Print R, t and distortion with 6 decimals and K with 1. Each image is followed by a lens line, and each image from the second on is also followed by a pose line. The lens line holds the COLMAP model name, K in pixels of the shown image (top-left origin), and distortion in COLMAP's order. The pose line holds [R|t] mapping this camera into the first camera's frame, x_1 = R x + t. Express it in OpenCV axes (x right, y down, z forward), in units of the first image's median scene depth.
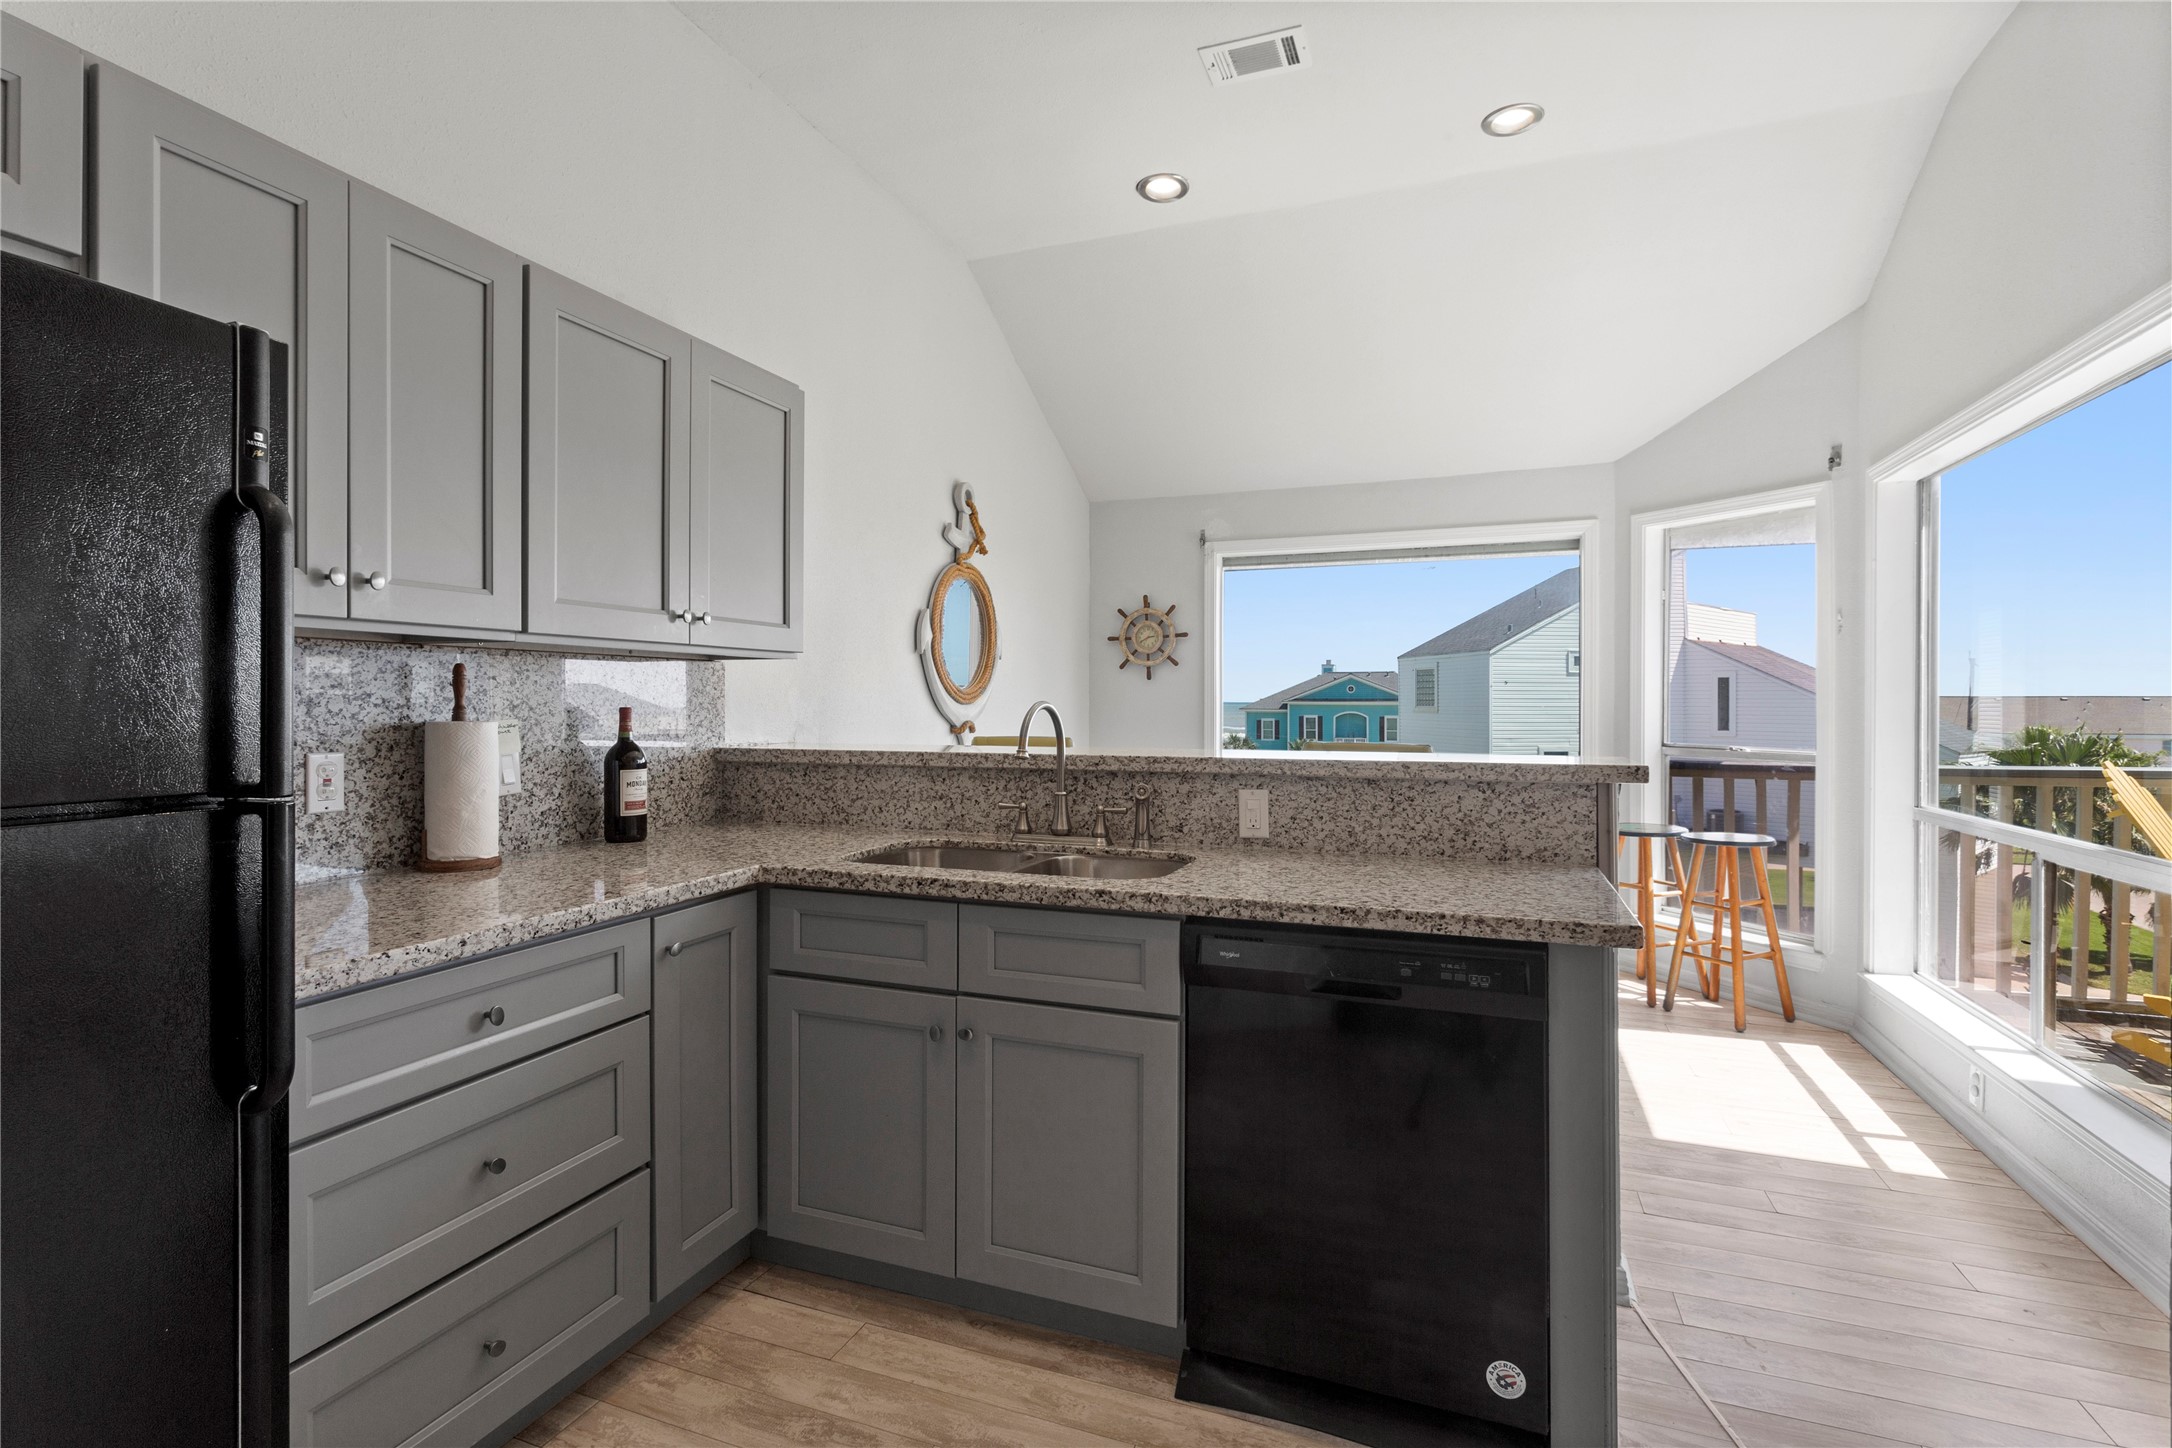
lens RADIAL K [[1035.0, 0, 1086.0], [0, 1035.0, 724.0], [0, 0, 1]] dist [-0.000215, -0.000027]
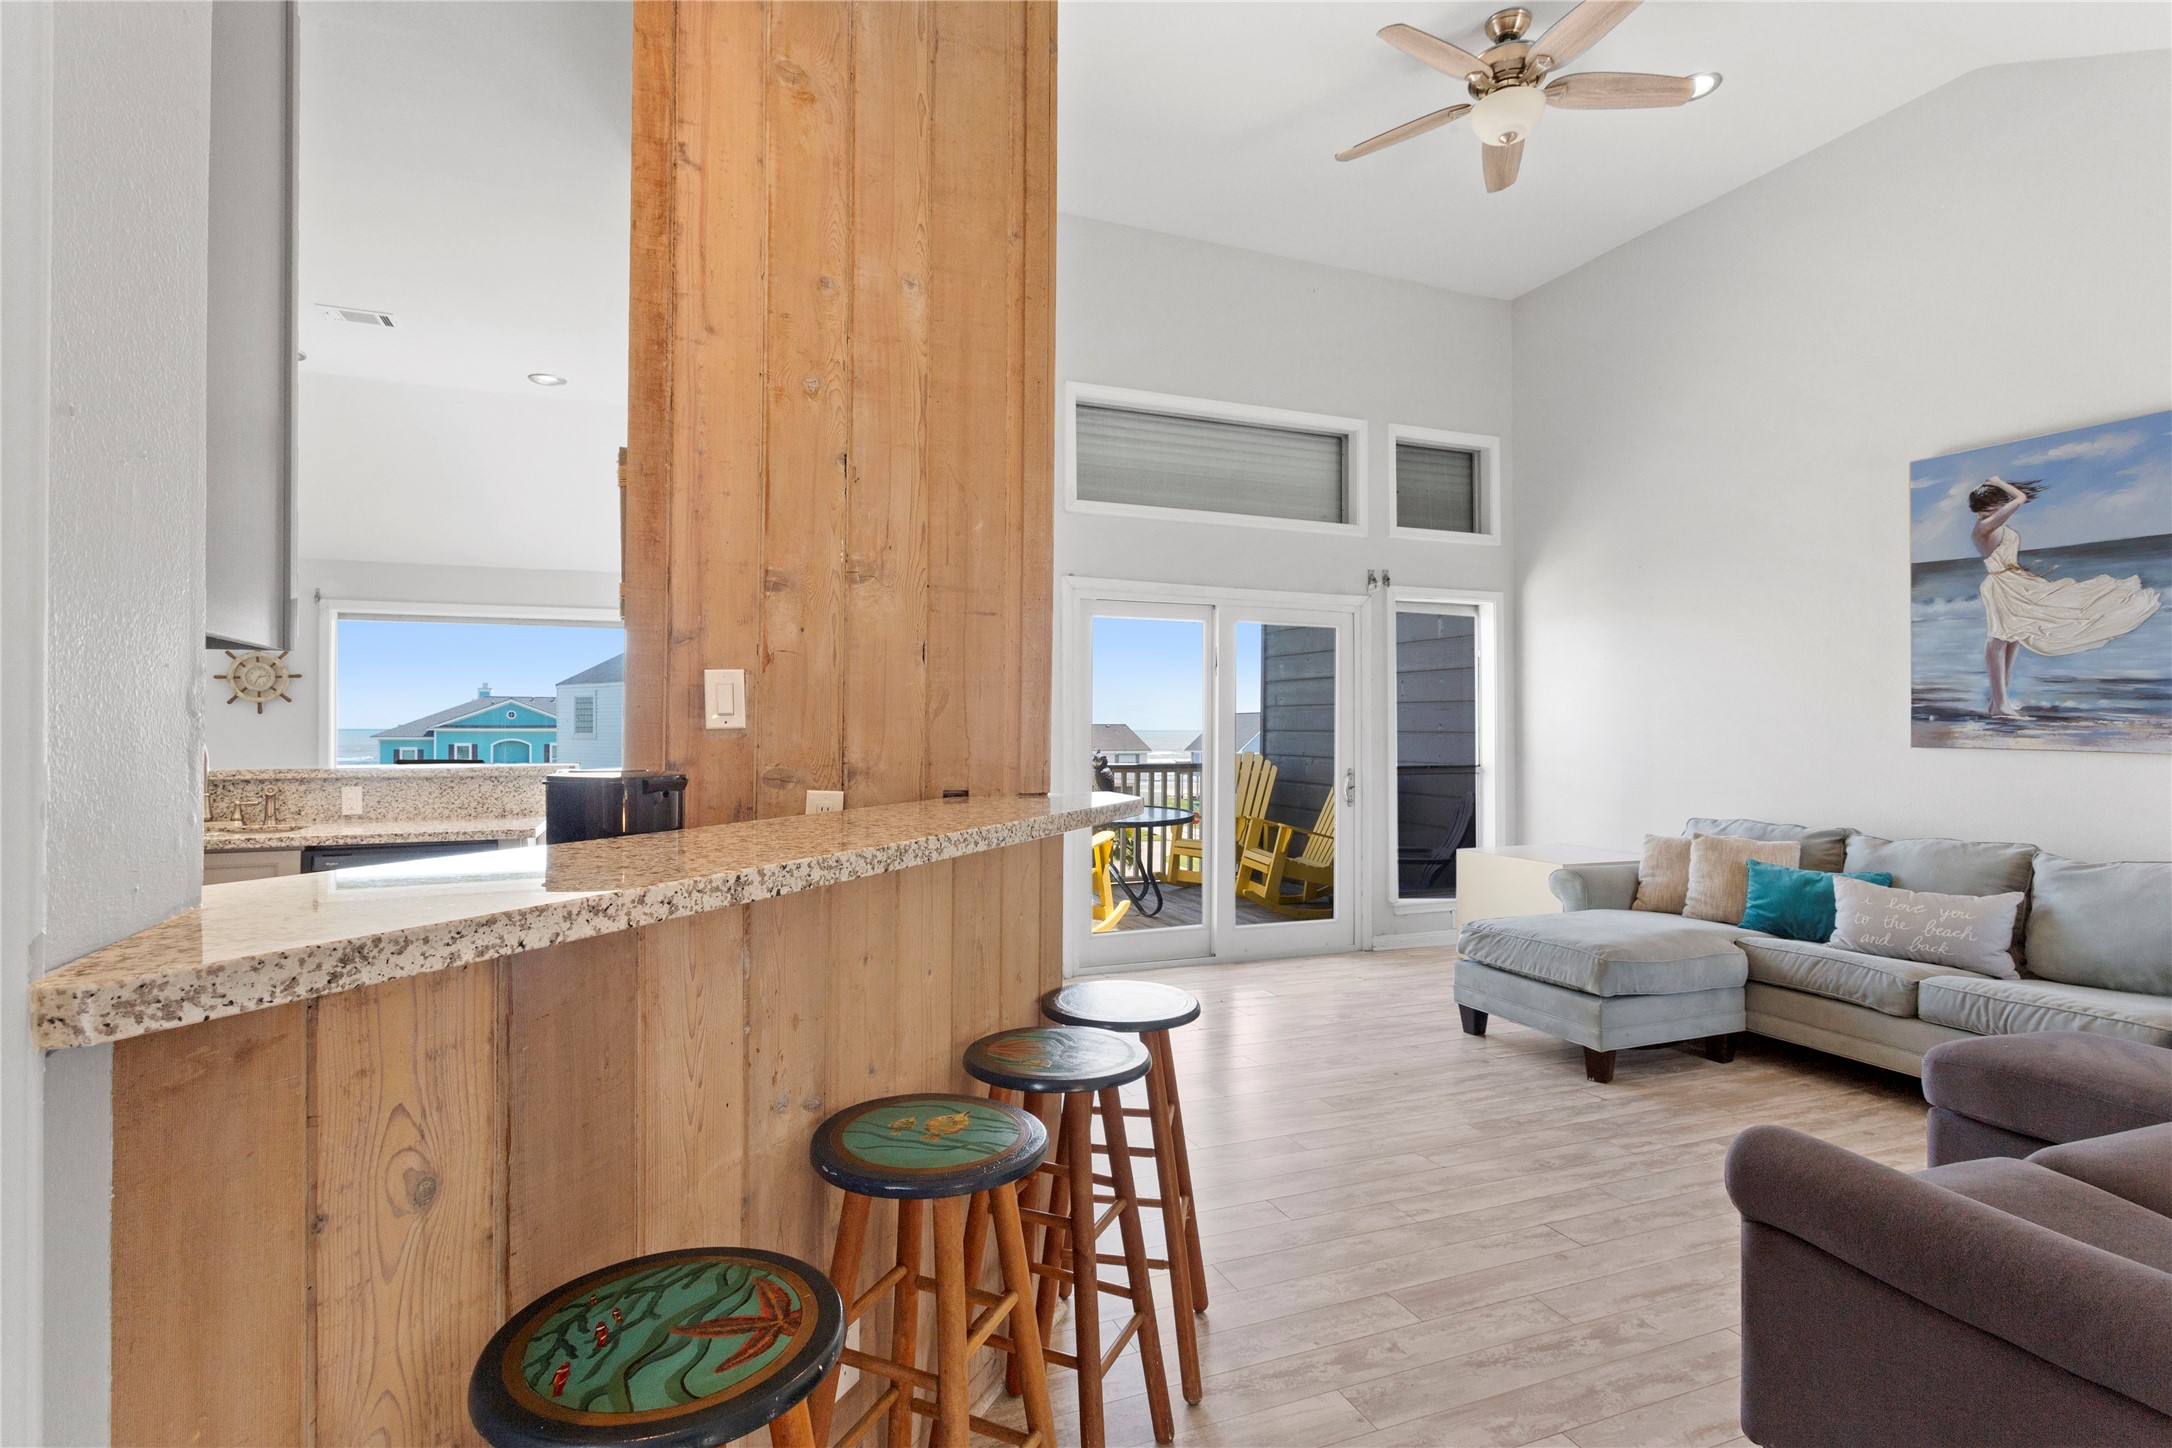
lens RADIAL K [[1054.4, 0, 1086.0], [0, 1054.4, 724.0], [0, 0, 1]] dist [0.000870, -0.000128]
pose [[0.738022, 0.003224, 0.674769, -0.117986], [0.013418, 0.999721, -0.019452, 0.008783], [-0.674644, 0.023410, 0.737772, -1.088204]]
